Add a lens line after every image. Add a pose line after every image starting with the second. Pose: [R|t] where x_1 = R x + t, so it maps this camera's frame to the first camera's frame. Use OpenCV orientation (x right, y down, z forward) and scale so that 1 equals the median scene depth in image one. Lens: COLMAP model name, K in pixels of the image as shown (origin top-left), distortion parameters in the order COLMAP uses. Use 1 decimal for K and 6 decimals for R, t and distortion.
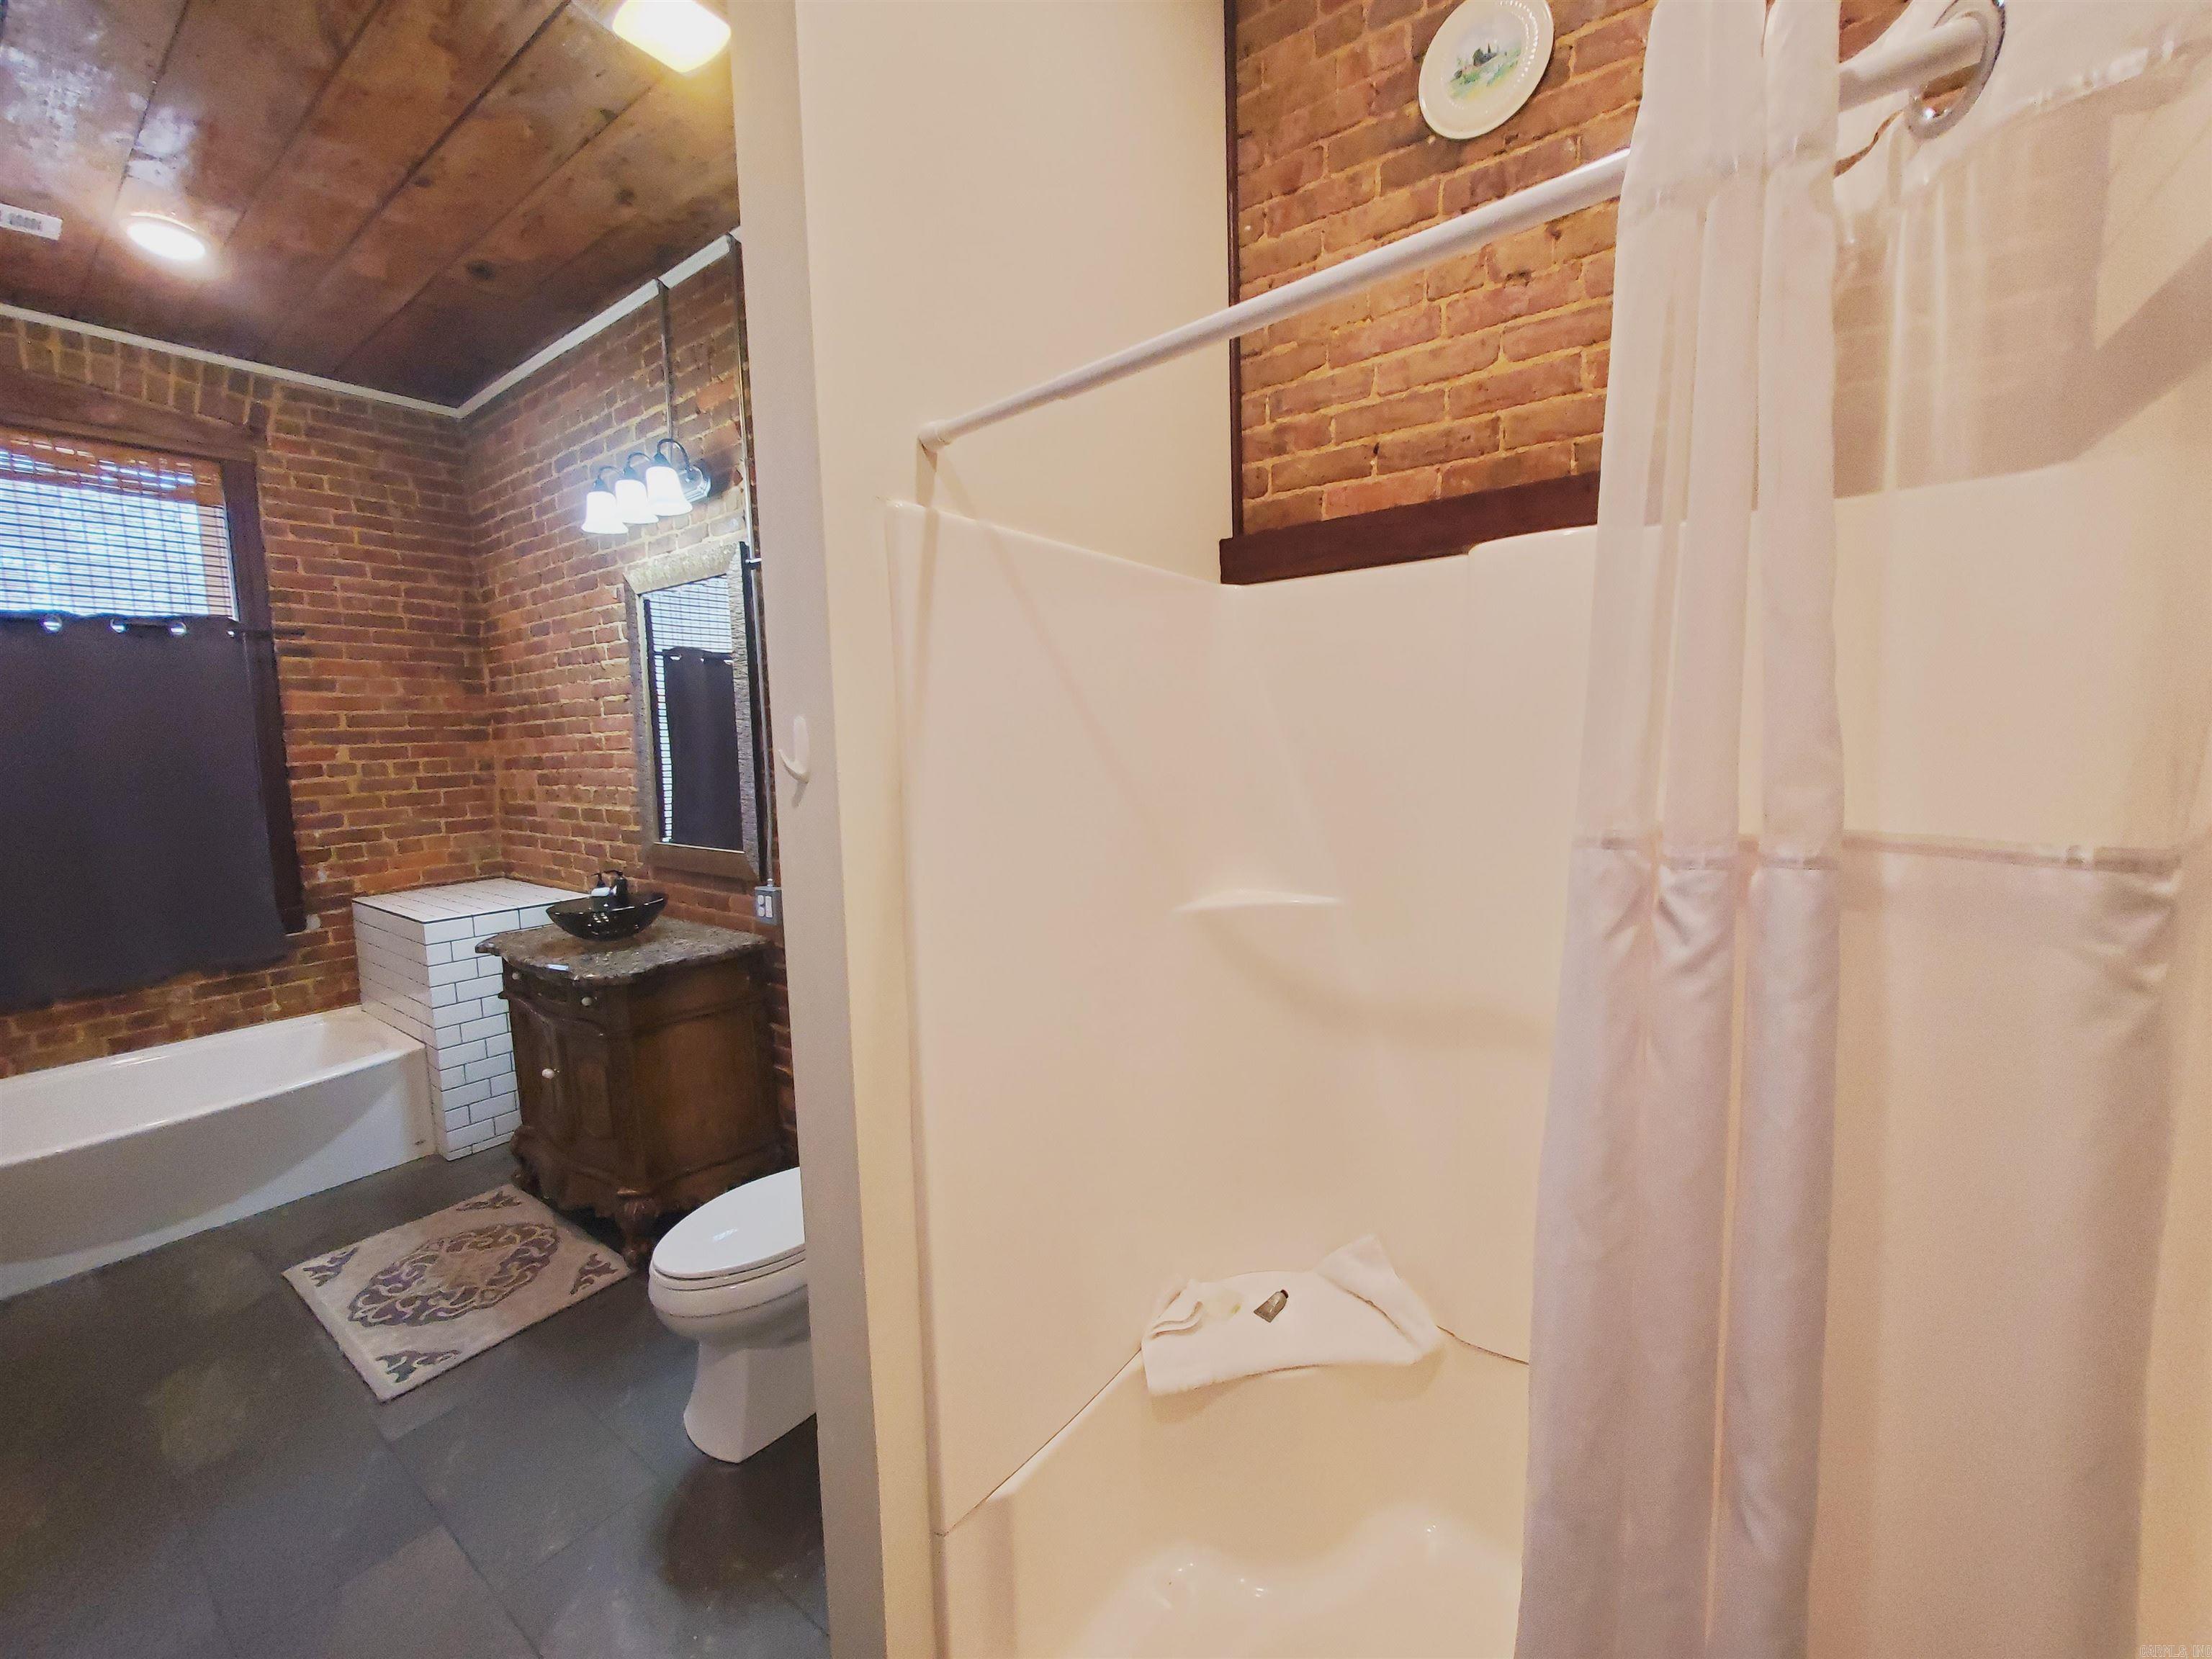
lens RADIAL K [[875.8, 0, 1110.5], [0, 875.8, 816.2], [0, 0, 1]] dist [-0.007078, 0.000194]
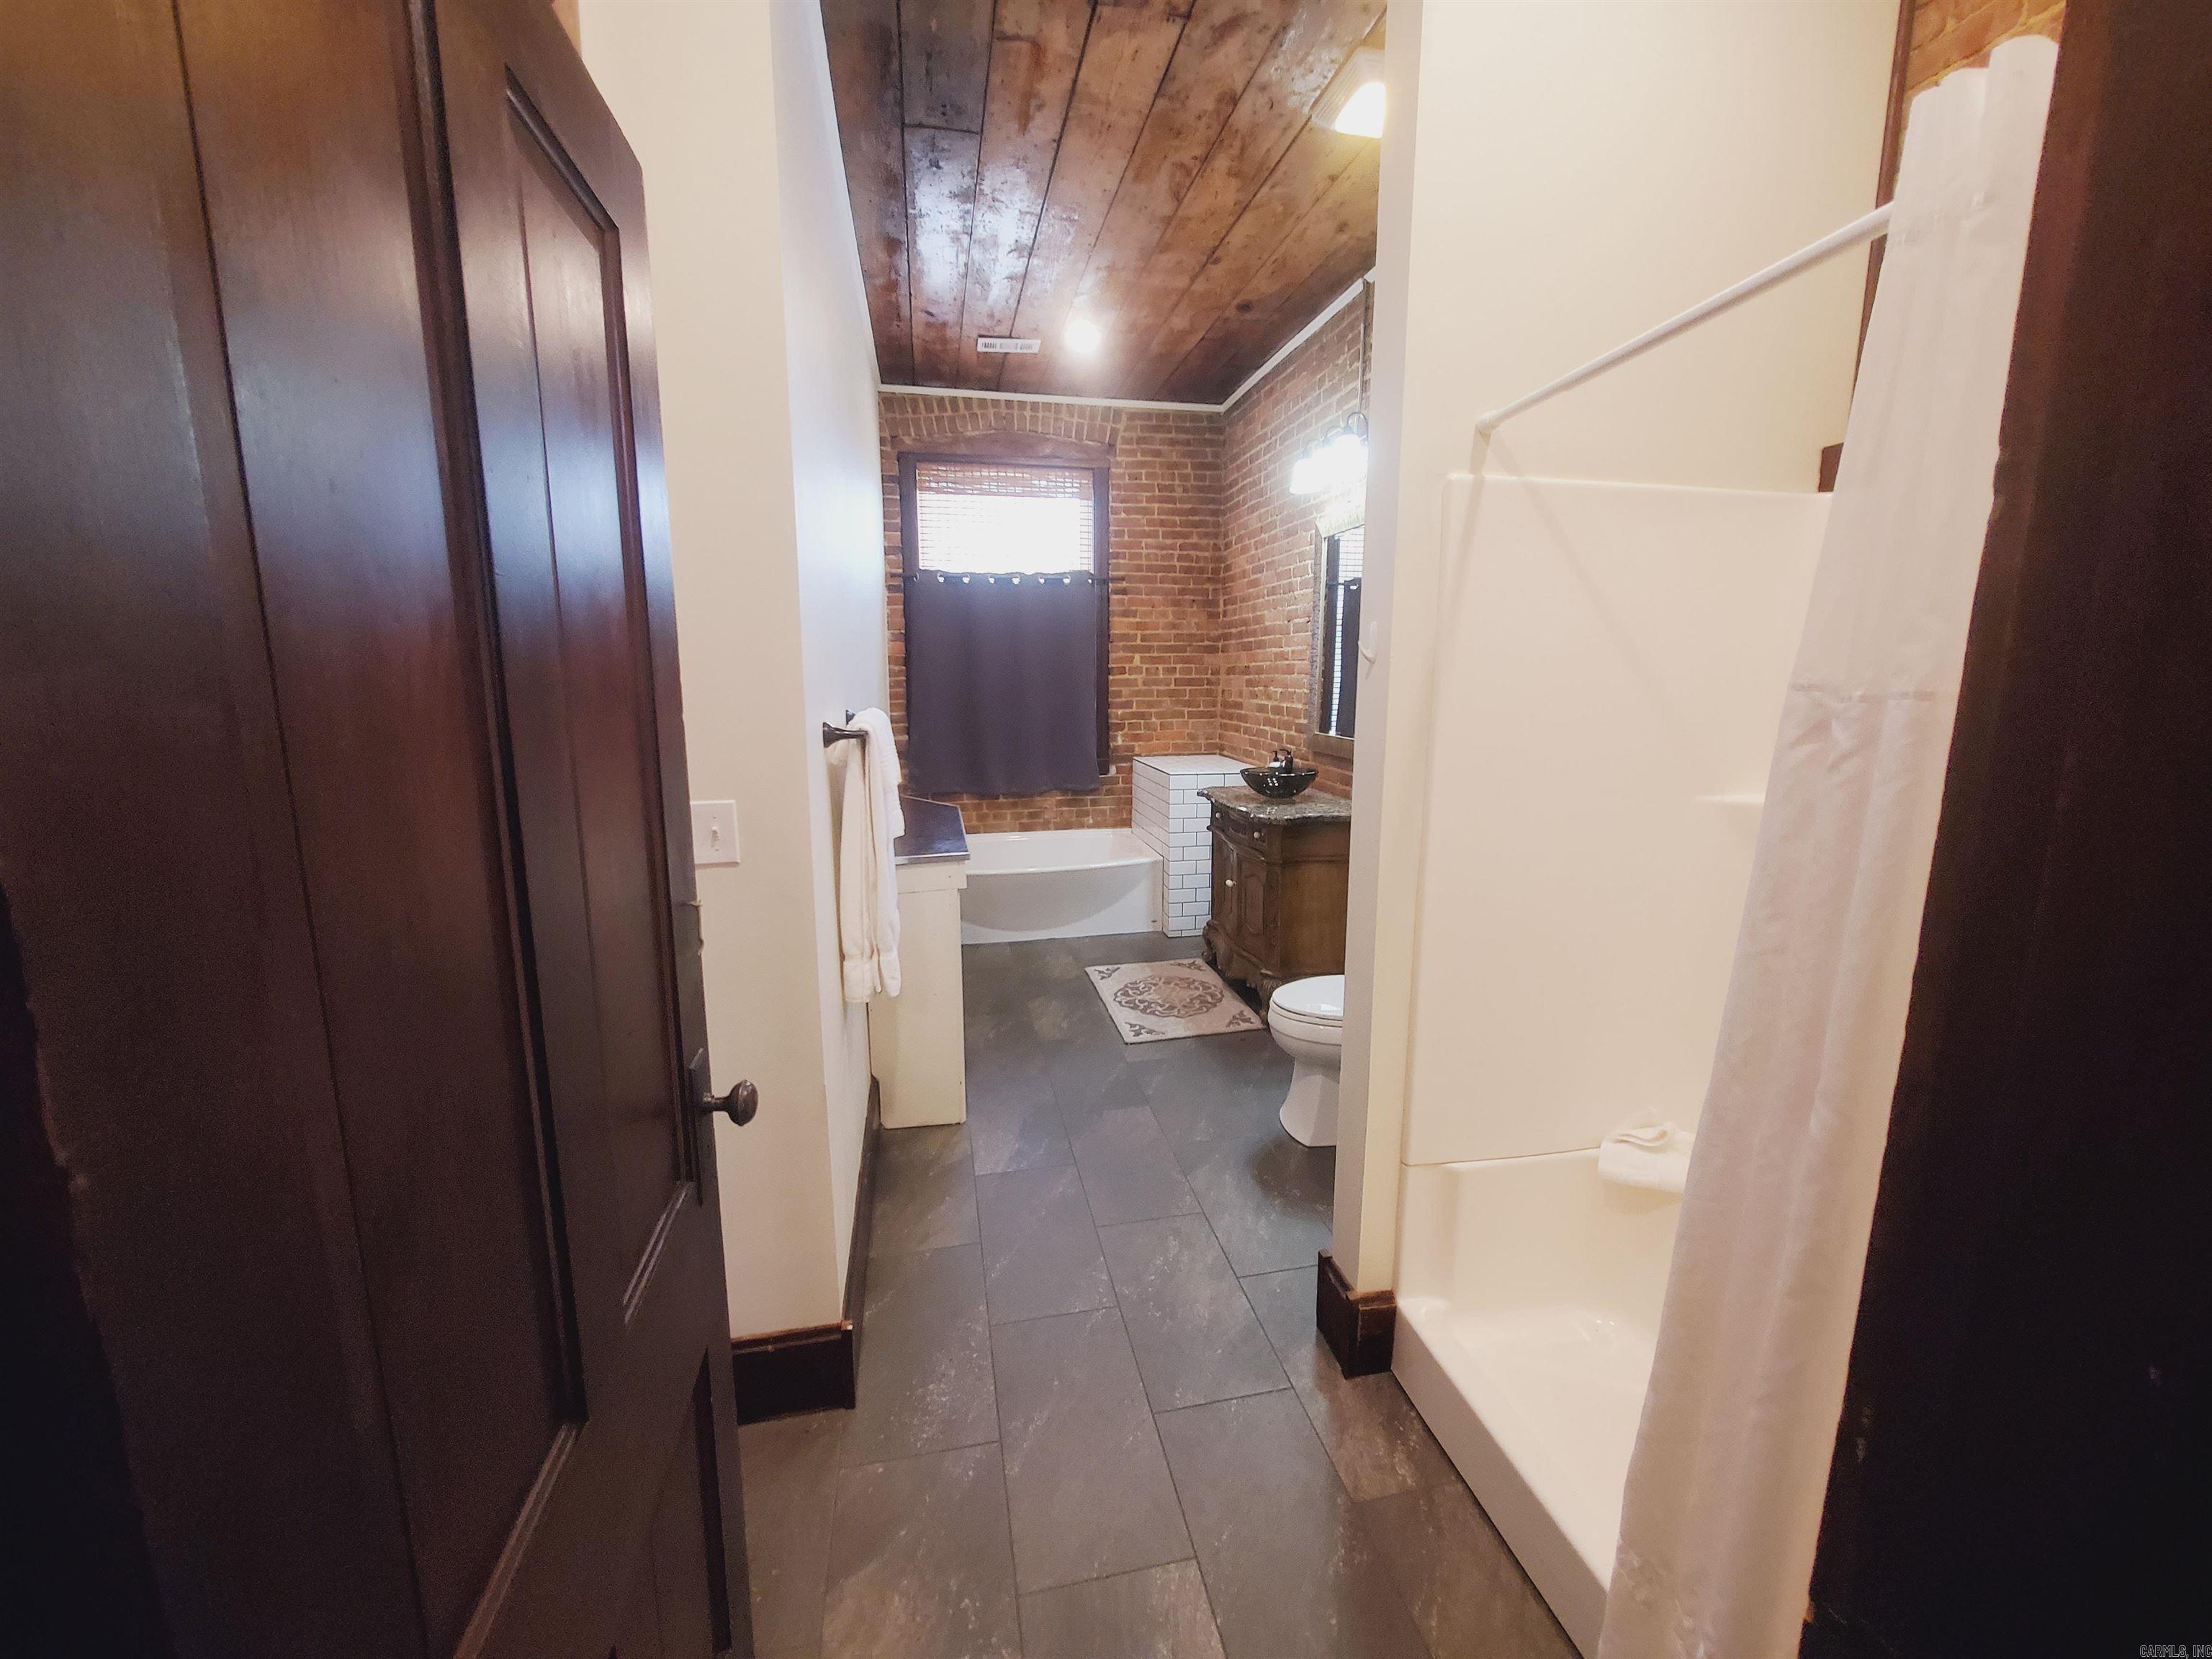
lens RADIAL K [[875.8, 0, 1110.5], [0, 875.8, 816.2], [0, 0, 1]] dist [-0.007078, 0.000194]
pose [[0.738030, 0.135772, -0.660967, 0.130718], [-0.082390, 0.990350, 0.111436, 0.033868], [0.669719, -0.027786, 0.742095, -0.173540]]
